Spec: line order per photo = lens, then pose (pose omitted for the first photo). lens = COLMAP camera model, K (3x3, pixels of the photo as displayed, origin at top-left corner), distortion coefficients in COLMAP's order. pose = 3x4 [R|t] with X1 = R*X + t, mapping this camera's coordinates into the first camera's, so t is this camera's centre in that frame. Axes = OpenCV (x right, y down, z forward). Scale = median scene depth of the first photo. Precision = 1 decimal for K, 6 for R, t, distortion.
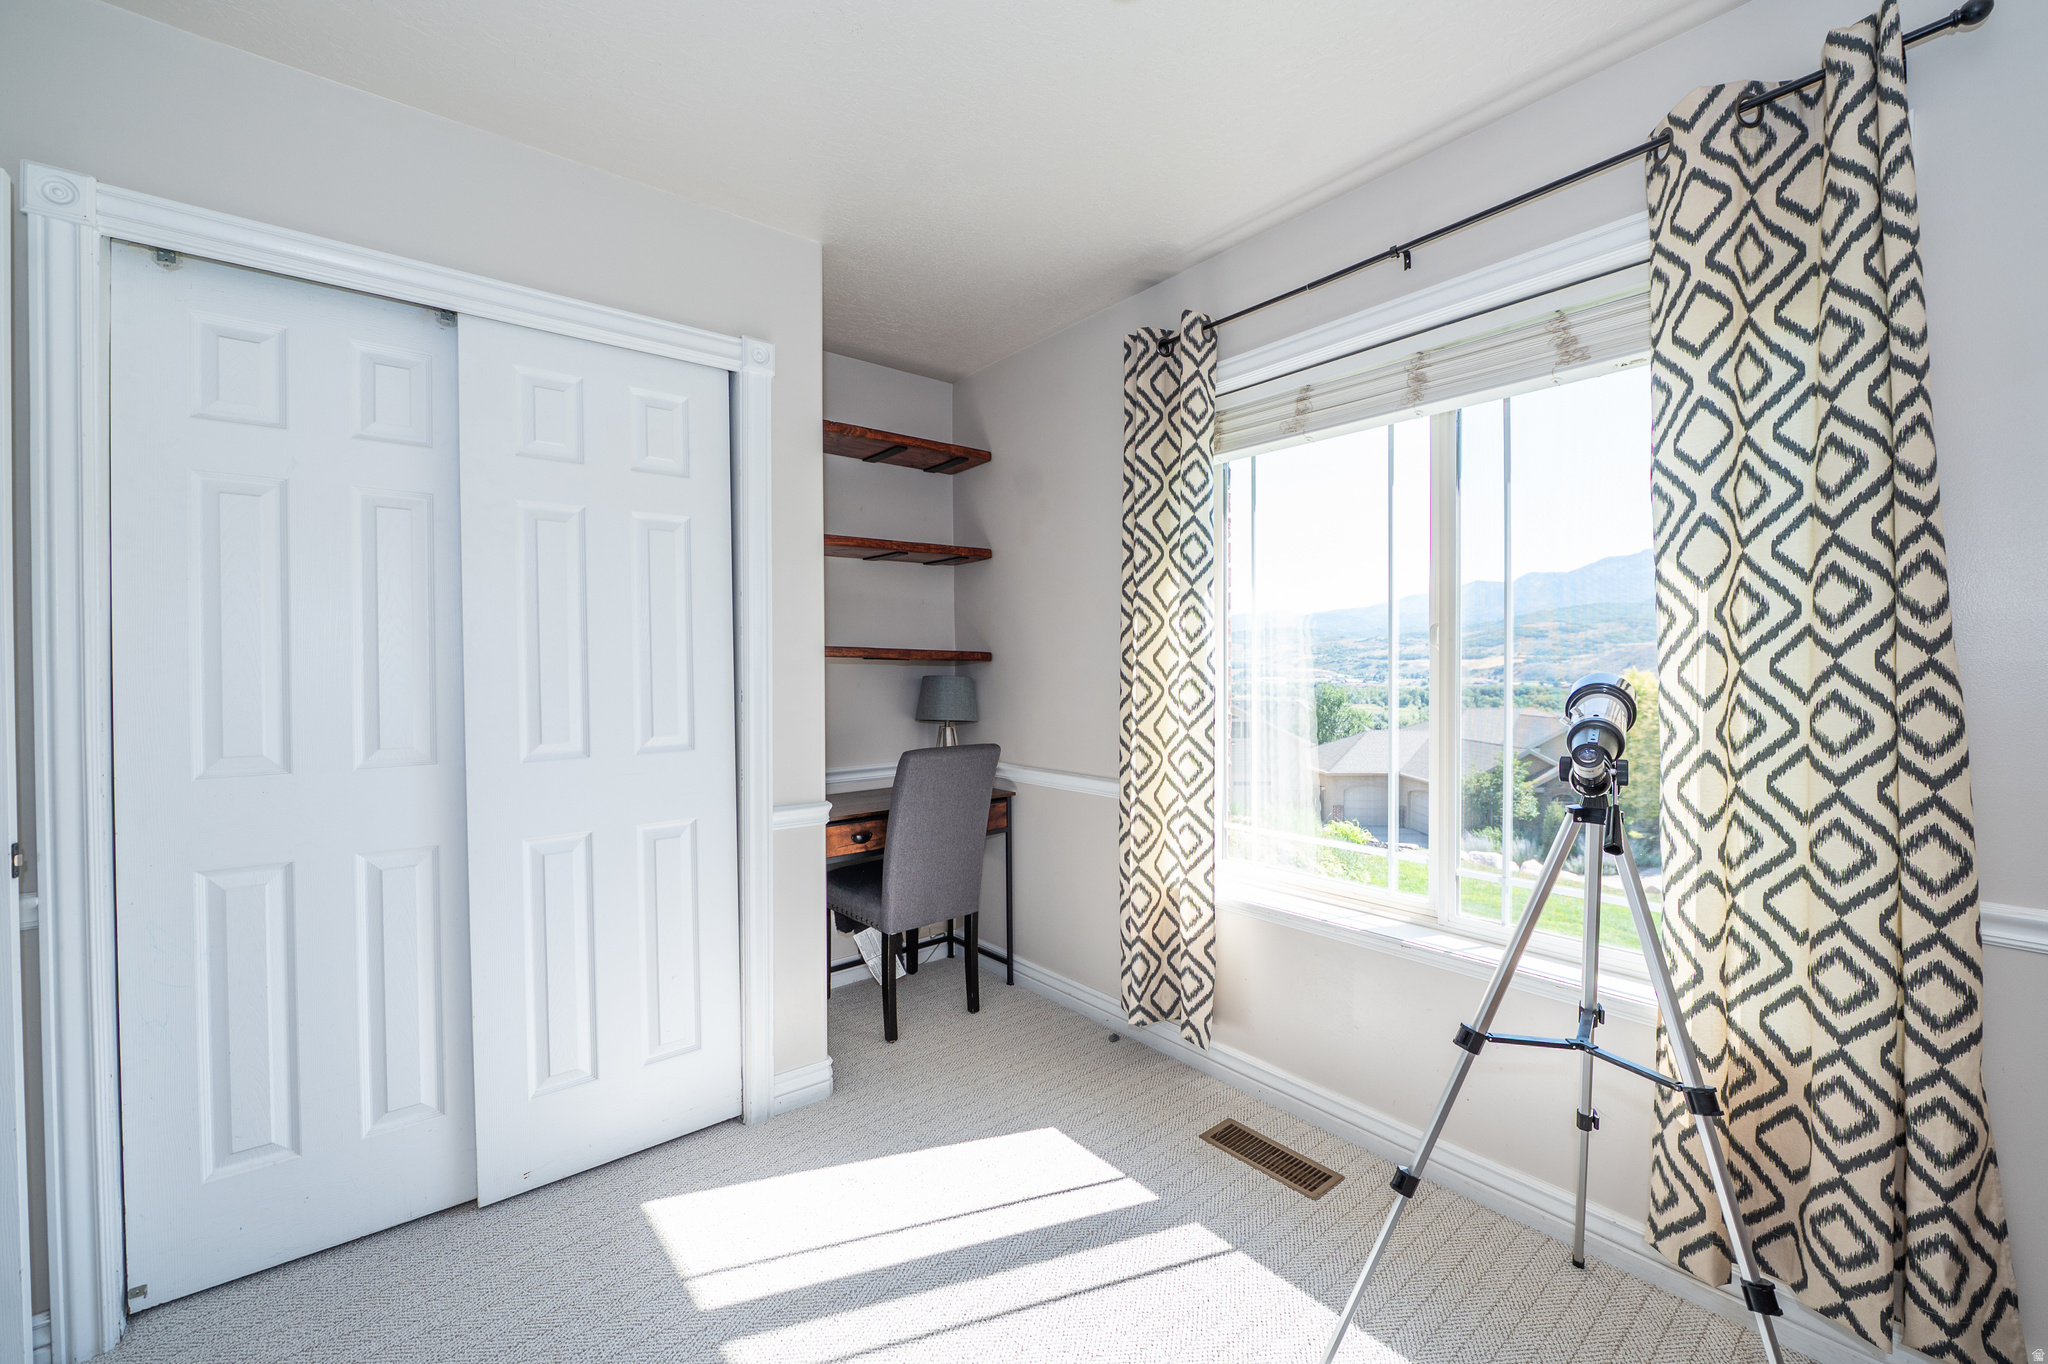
lens RADIAL K [[813.7, 0, 1028.4], [0, 813.7, 672.5], [0, 0, 1]] dist [-0.011456, -0.000336]
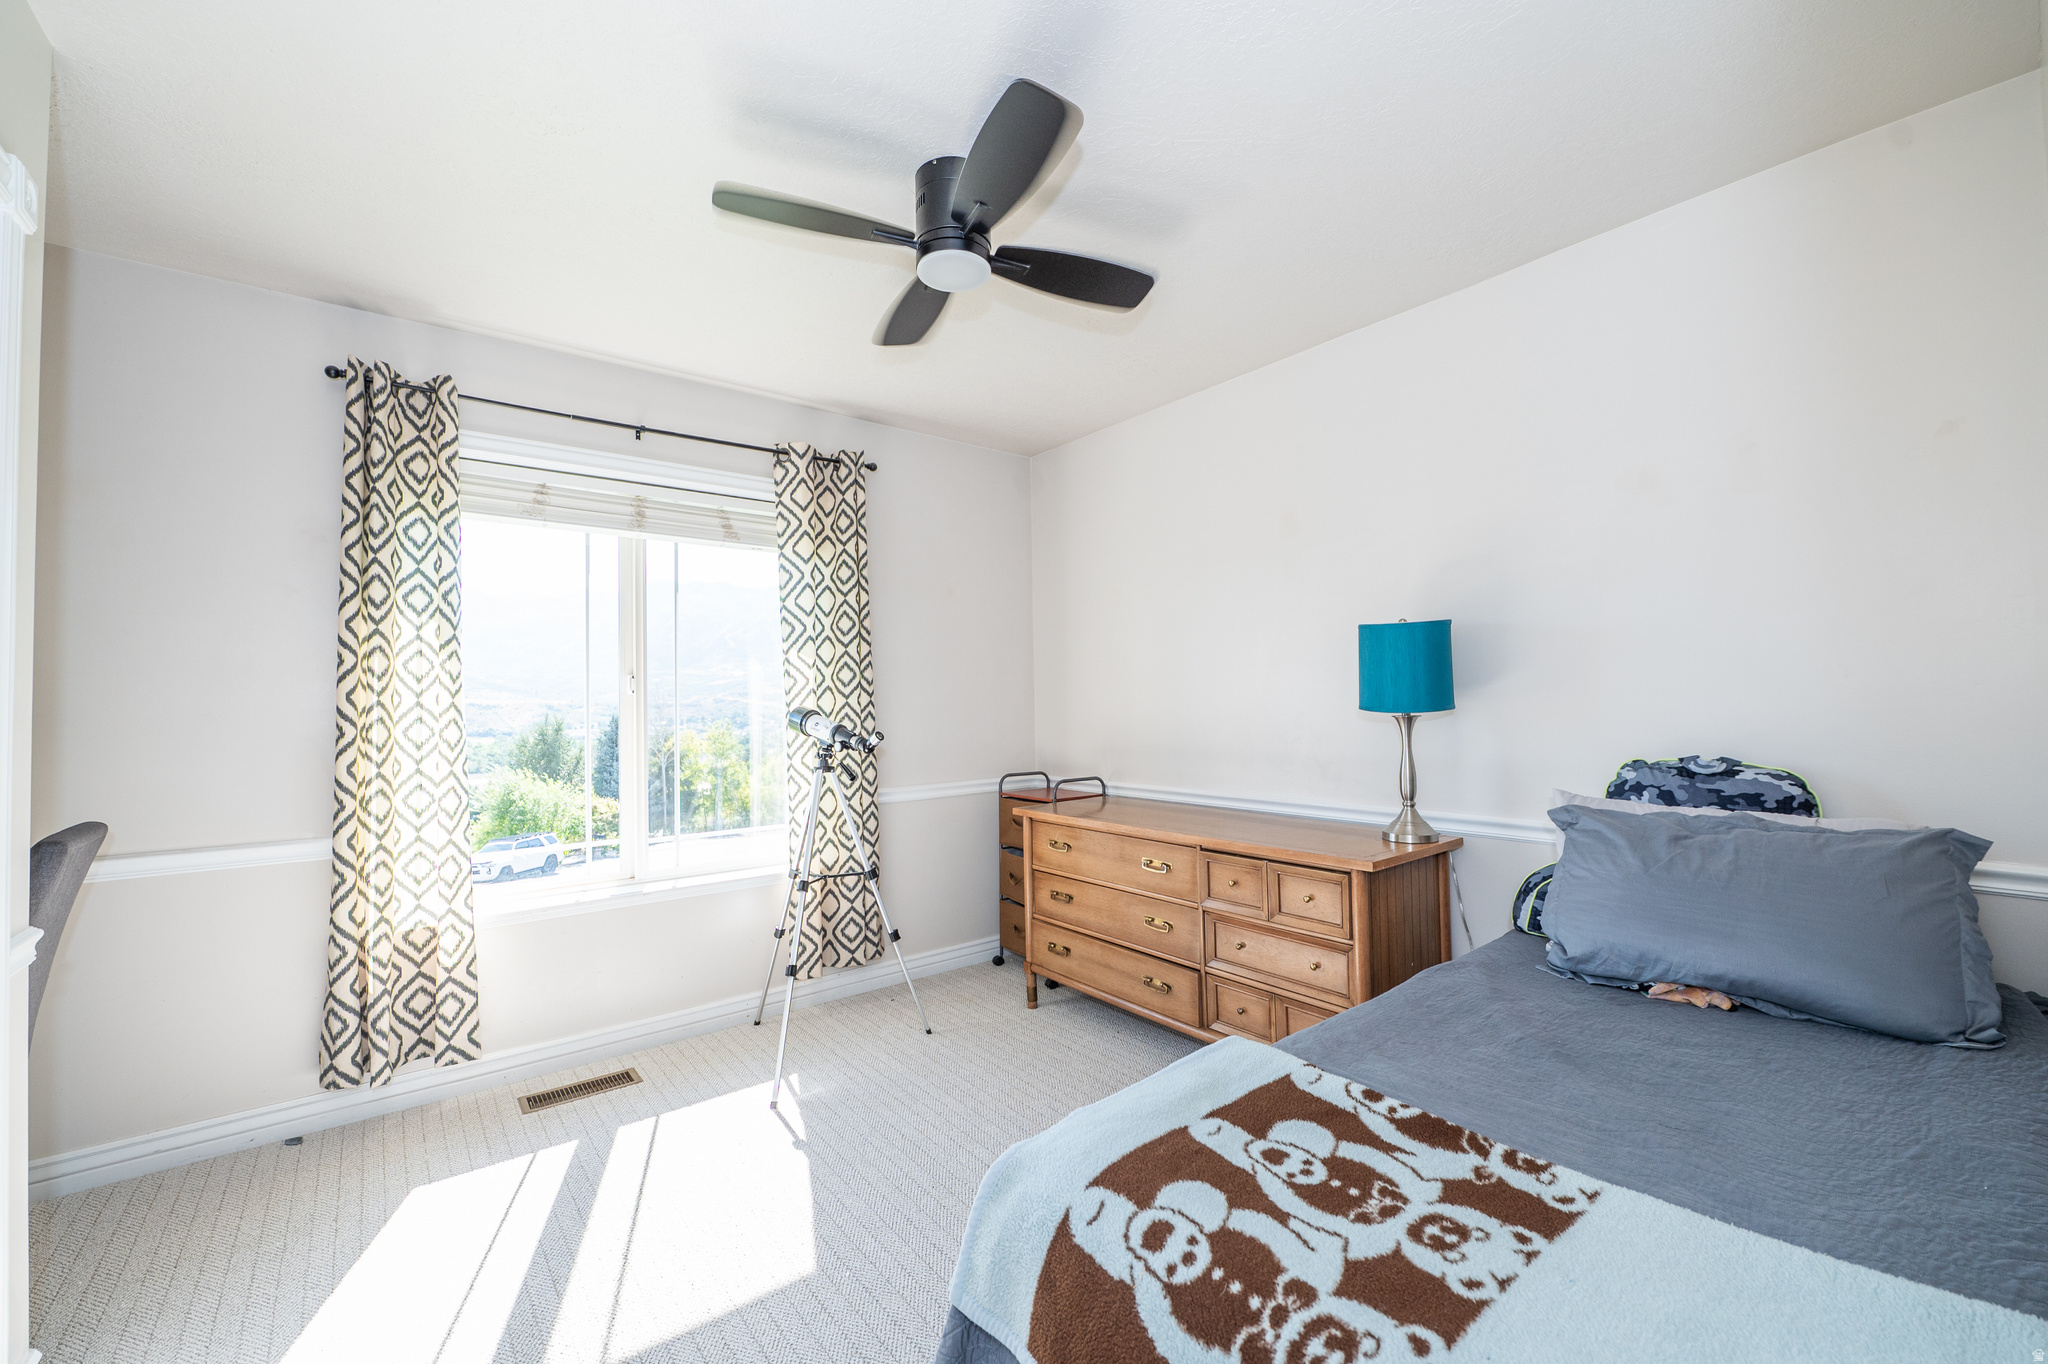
lens RADIAL K [[820.9, 0, 1028.5], [0, 820.9, 684.2], [0, 0, 1]] dist [0.000114, -0.000093]
pose [[-0.001951, 0.016245, 0.999866, -0.976745], [0.017467, 0.999716, -0.016208, -0.009109], [-0.999846, 0.017433, -0.002234, 0.271409]]
